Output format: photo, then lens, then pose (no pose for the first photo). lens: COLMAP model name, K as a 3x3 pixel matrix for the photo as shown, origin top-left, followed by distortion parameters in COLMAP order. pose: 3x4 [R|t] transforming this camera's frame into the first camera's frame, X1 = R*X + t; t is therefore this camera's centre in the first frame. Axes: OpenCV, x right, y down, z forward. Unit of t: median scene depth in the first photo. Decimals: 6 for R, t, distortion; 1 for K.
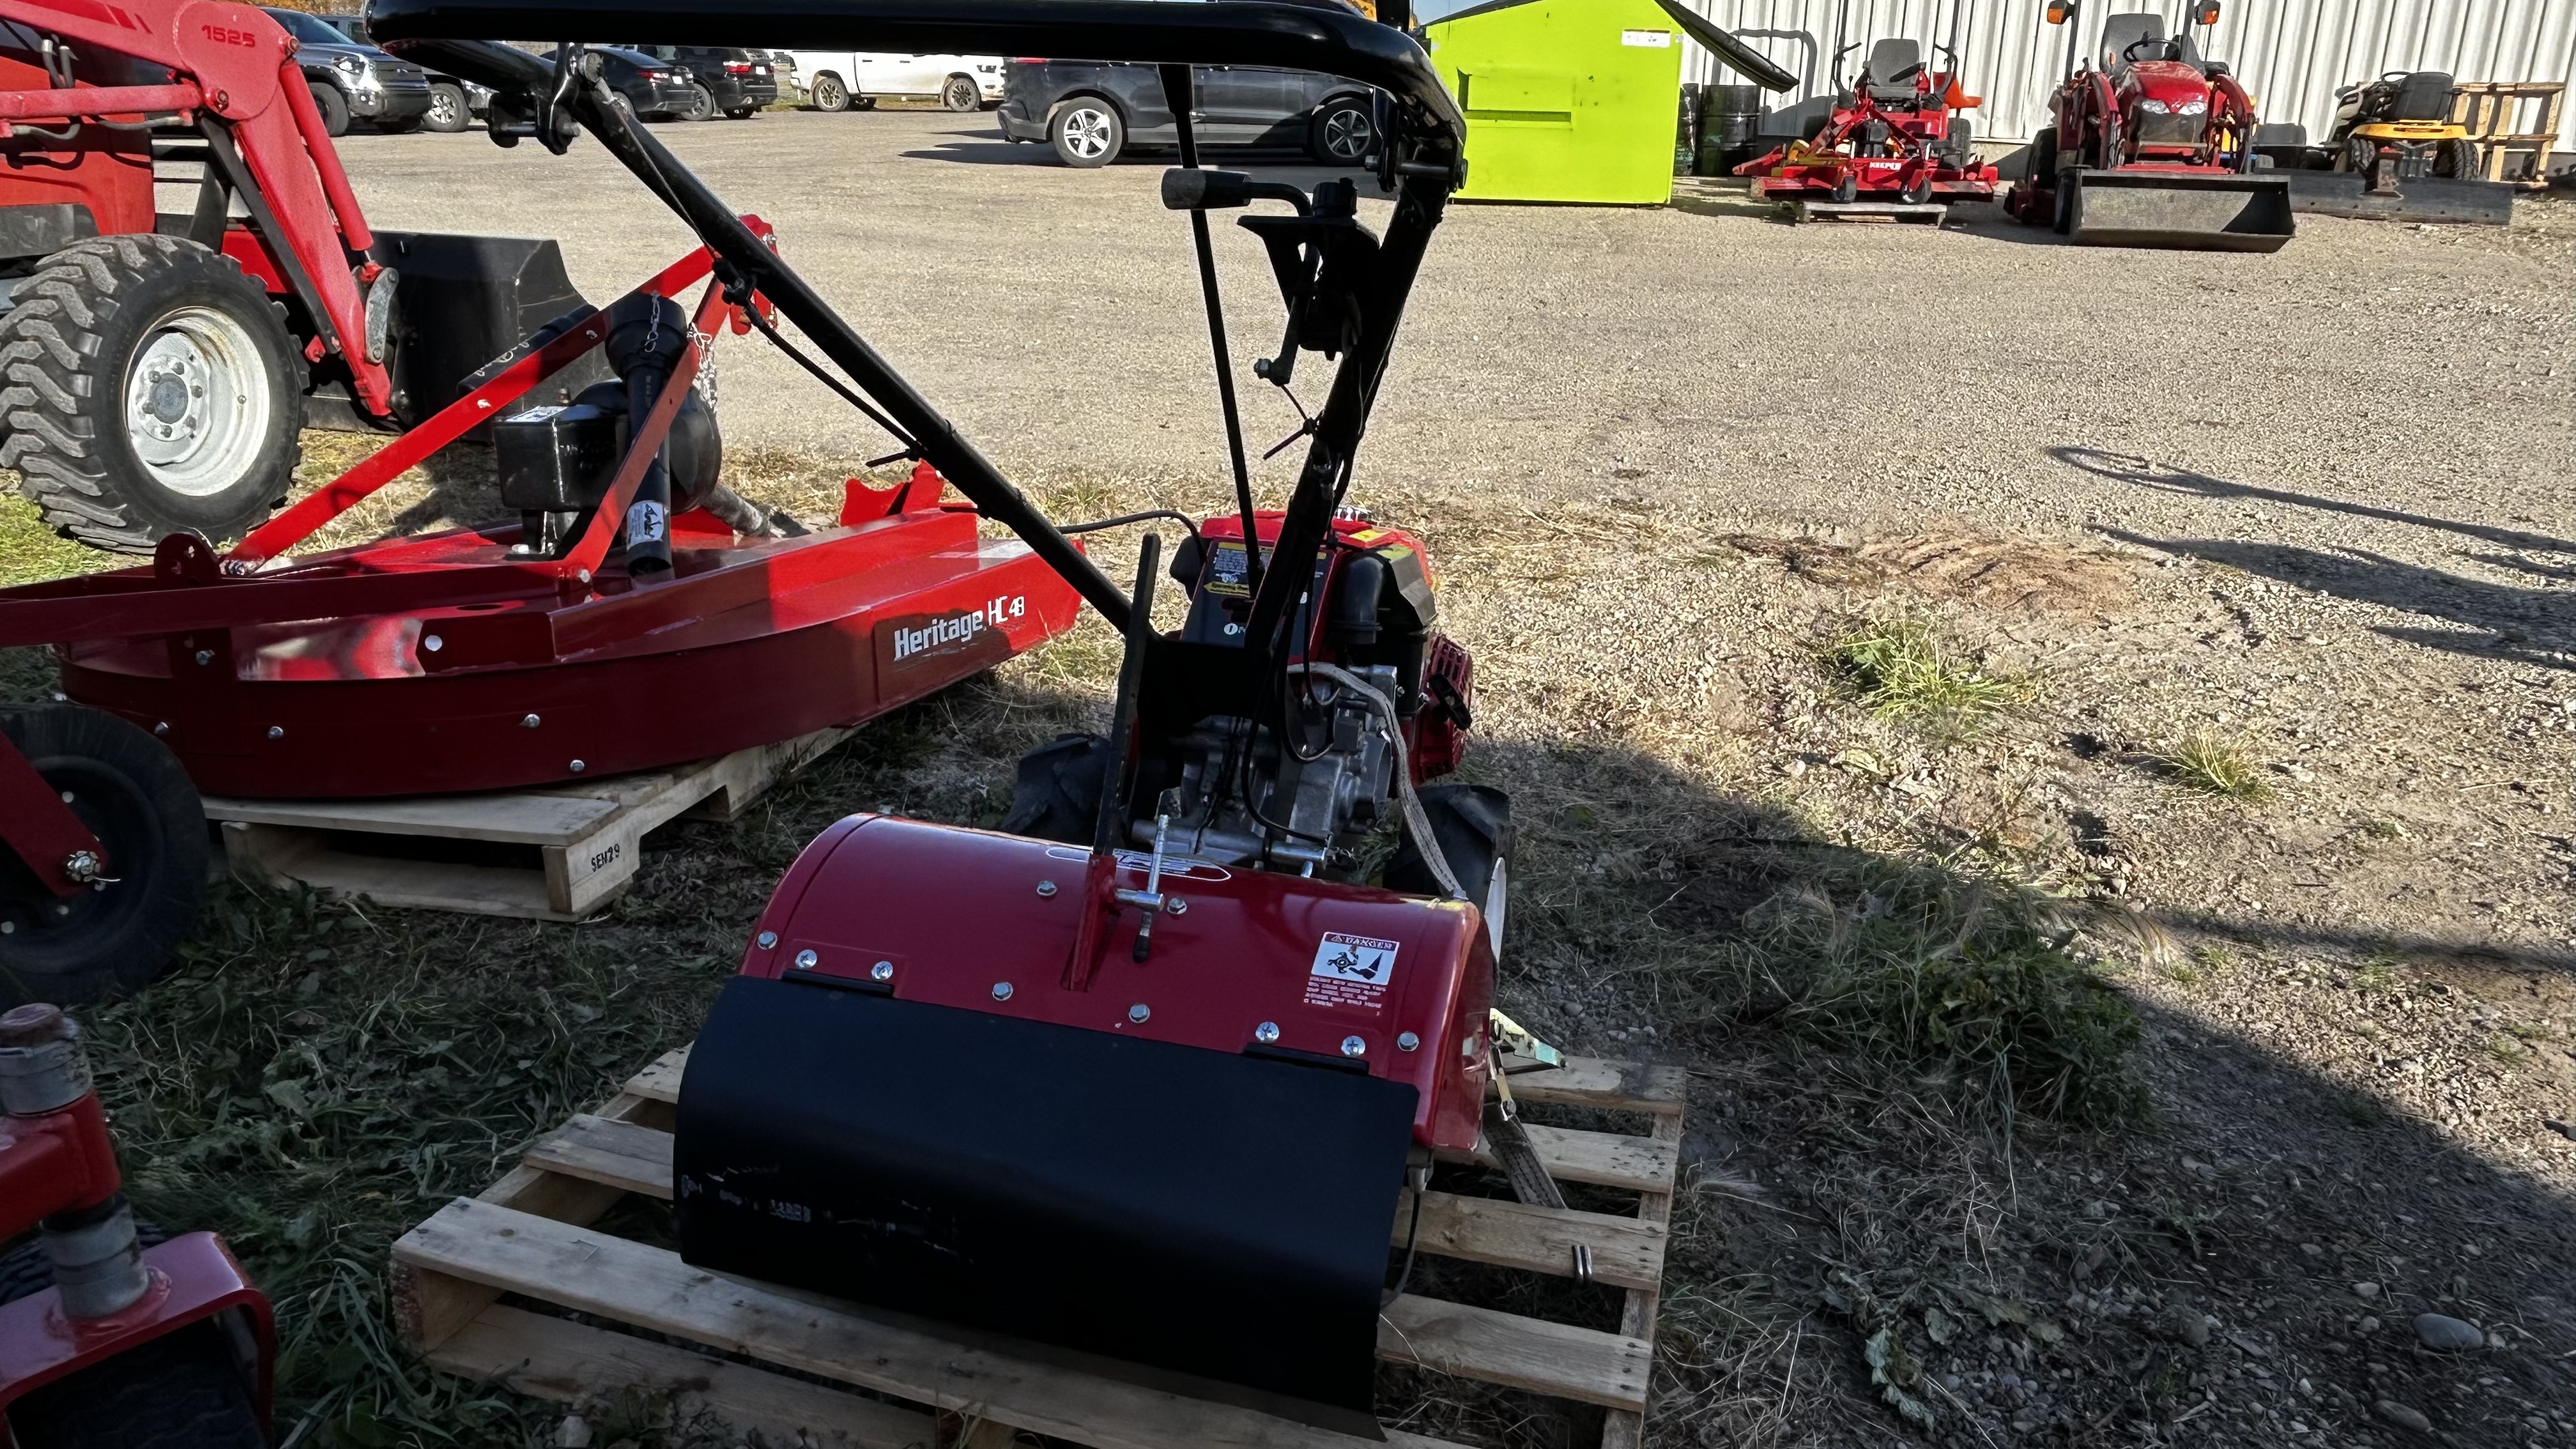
lens RADIAL K [[1855.9, 0, 1286.5], [0, 1855.9, 727.3], [0, 0, 1]] dist [0.003552, -0.018240]
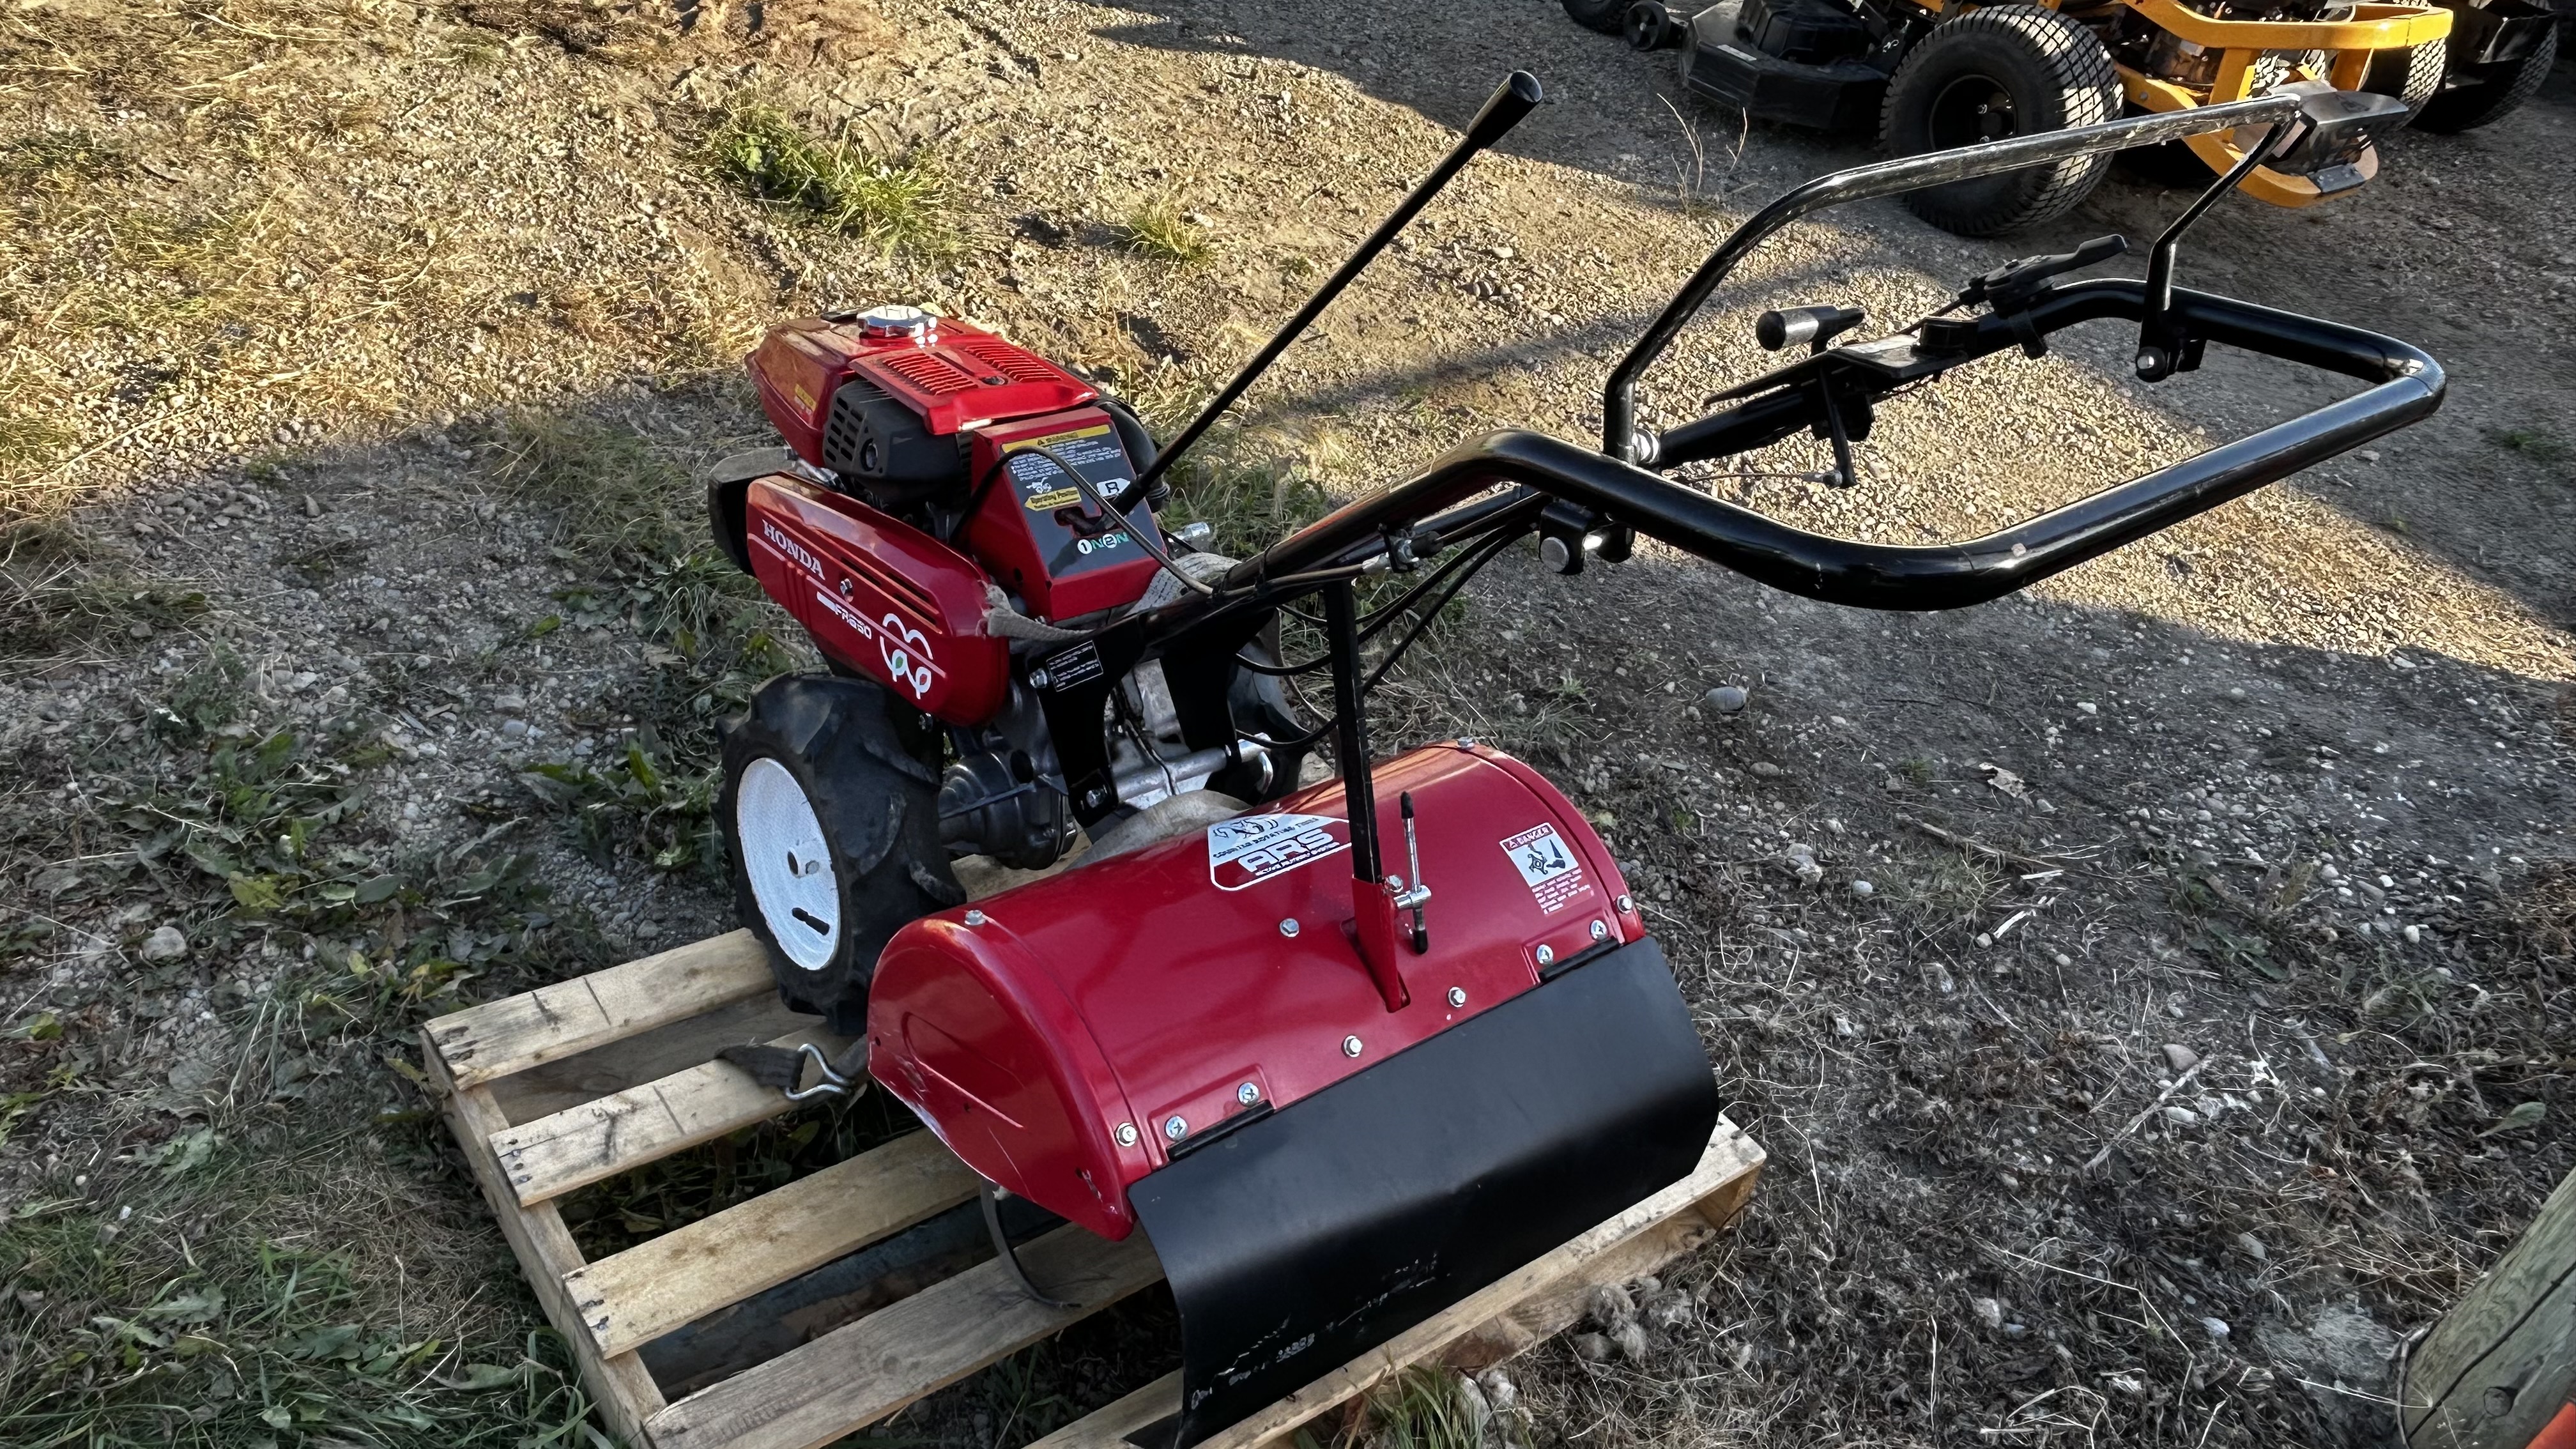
lens RADIAL K [[1879.3, 0, 1283.9], [0, 1879.3, 716.0], [0, 0, 1]] dist [-0.013723, -0.007945]
pose [[0.595628, -0.418962, 0.685346, -0.390653], [0.115920, 0.889106, 0.442779, -0.230677], [-0.794852, -0.184286, 0.578142, 0.233403]]
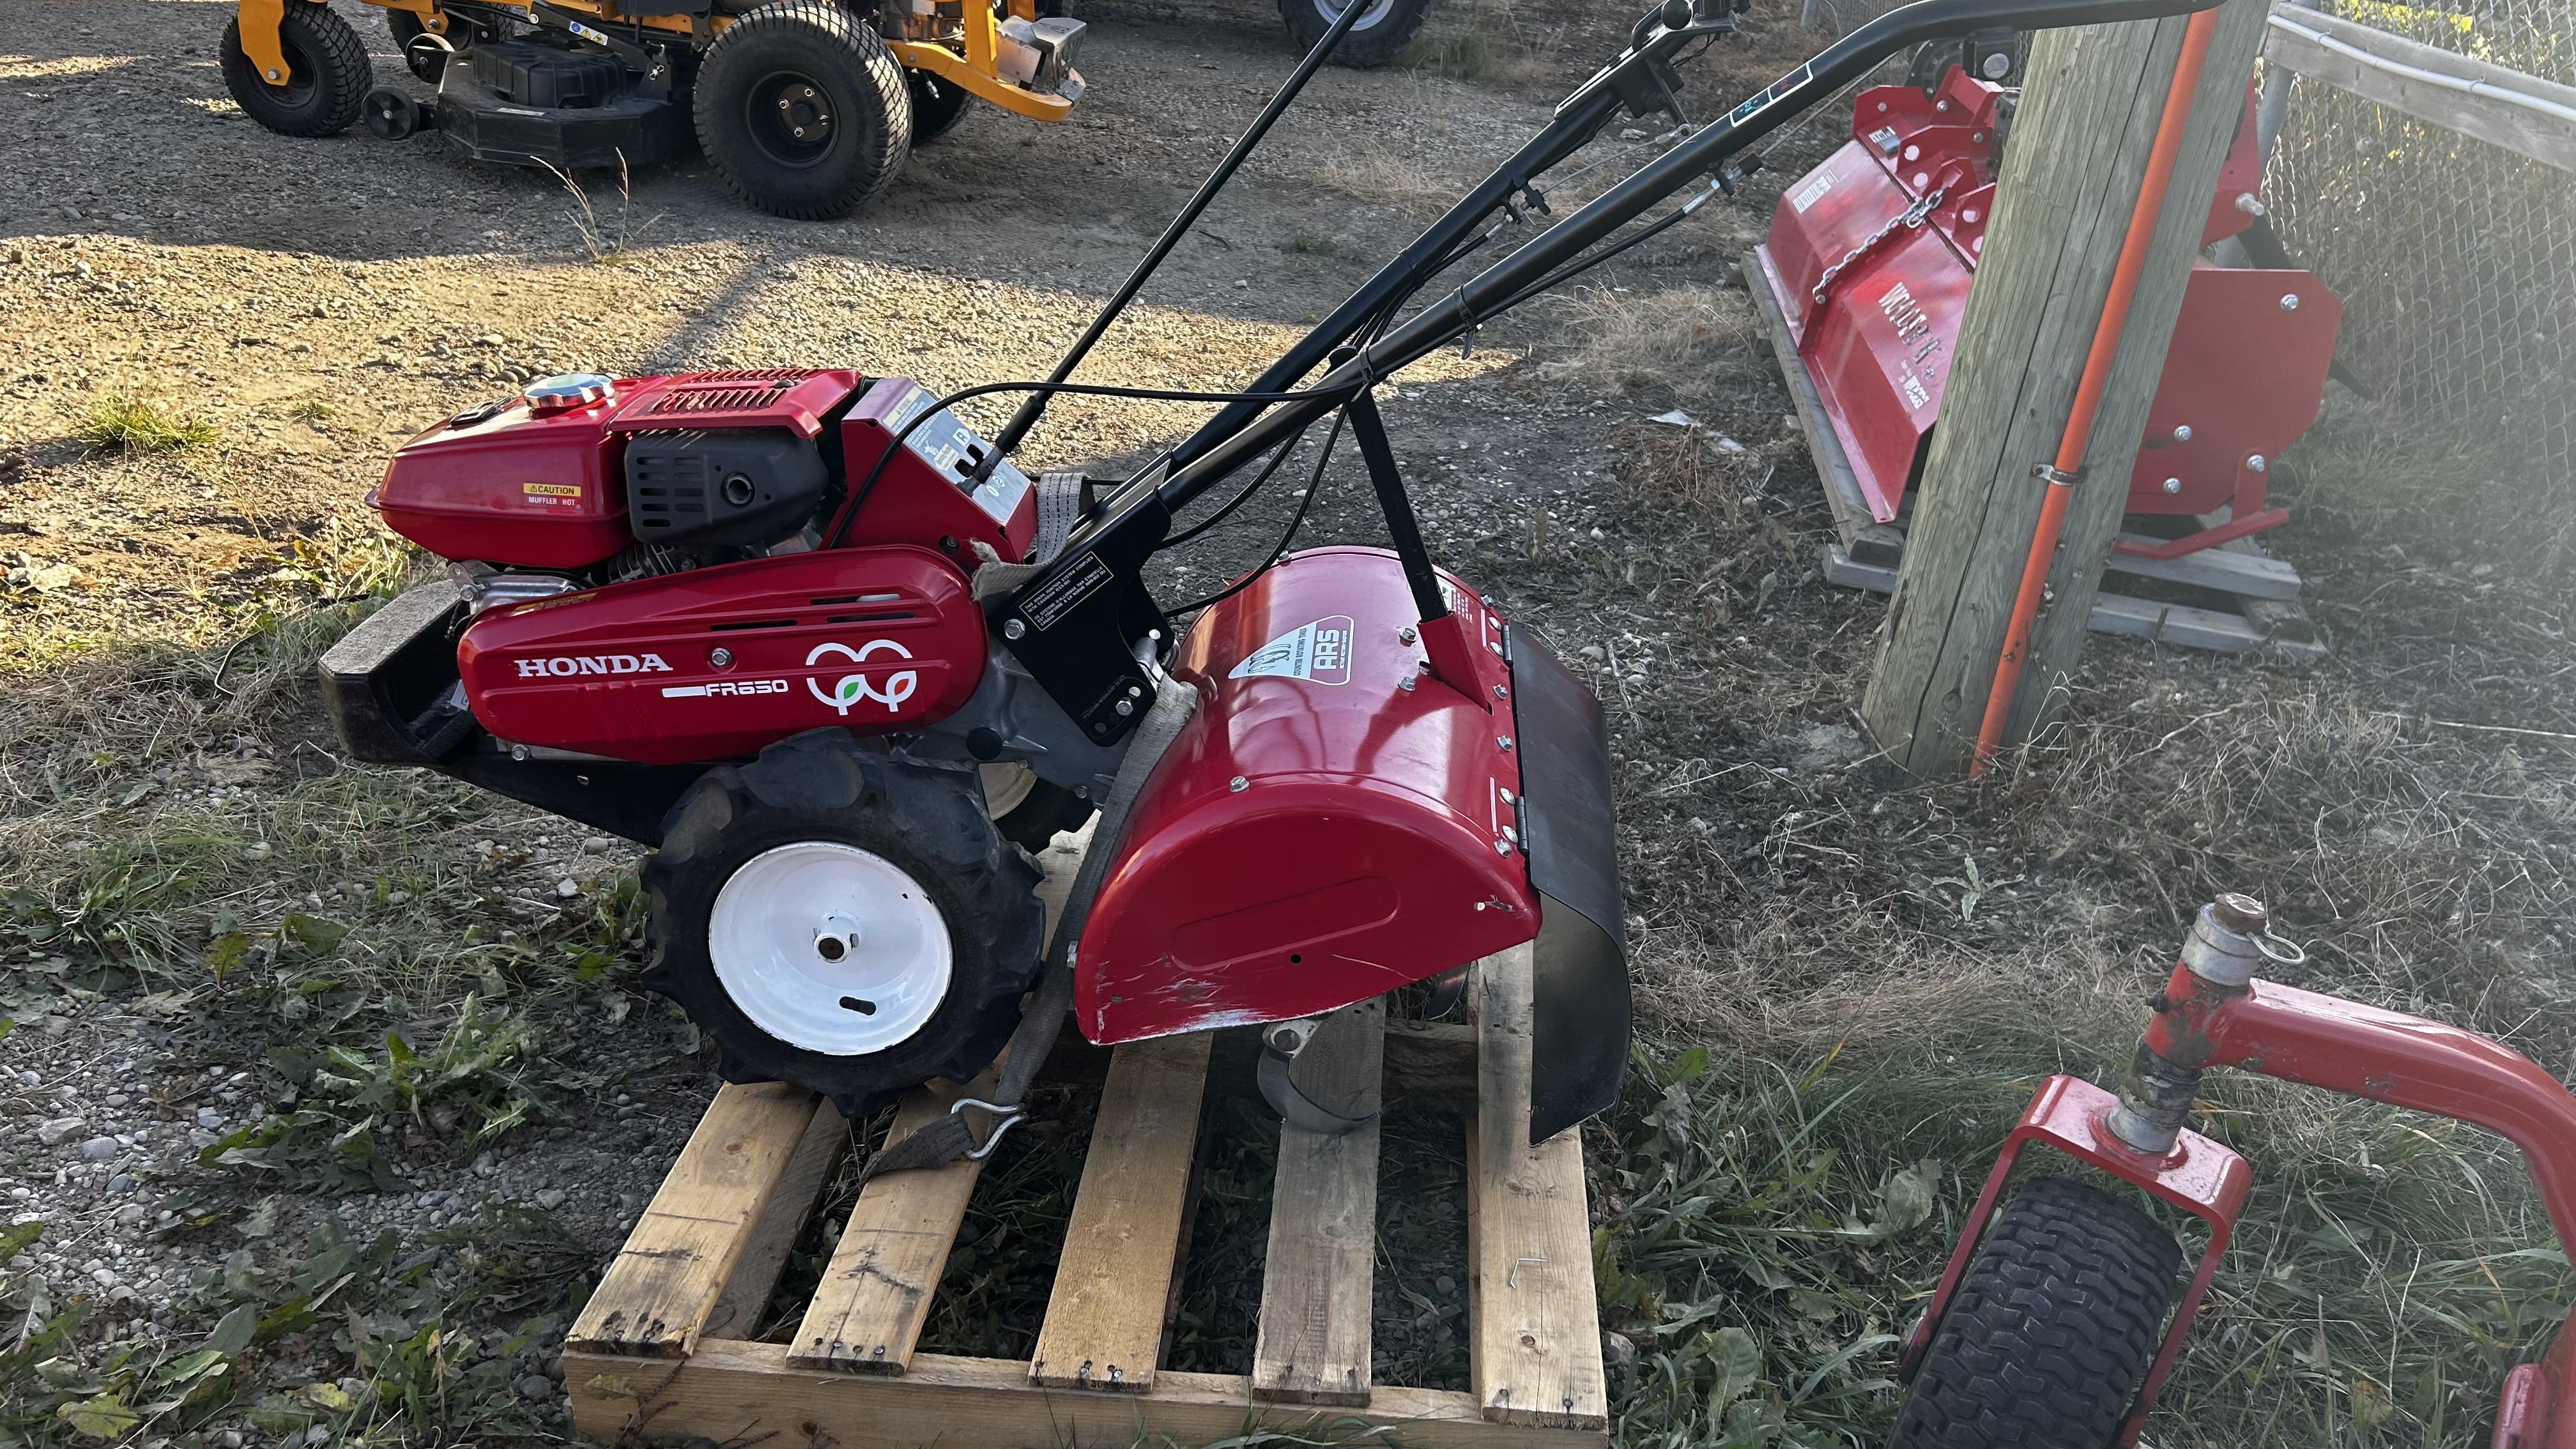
lens RADIAL K [[1963.1, 0, 1291.4], [0, 1963.1, 730.8], [0, 0, 1]] dist [0.004907, 0.000144]
pose [[-0.210427, -0.476669, 0.853526, -0.579410], [0.202985, 0.832744, 0.515106, -0.259909], [-0.956304, 0.281645, -0.078475, 0.604126]]
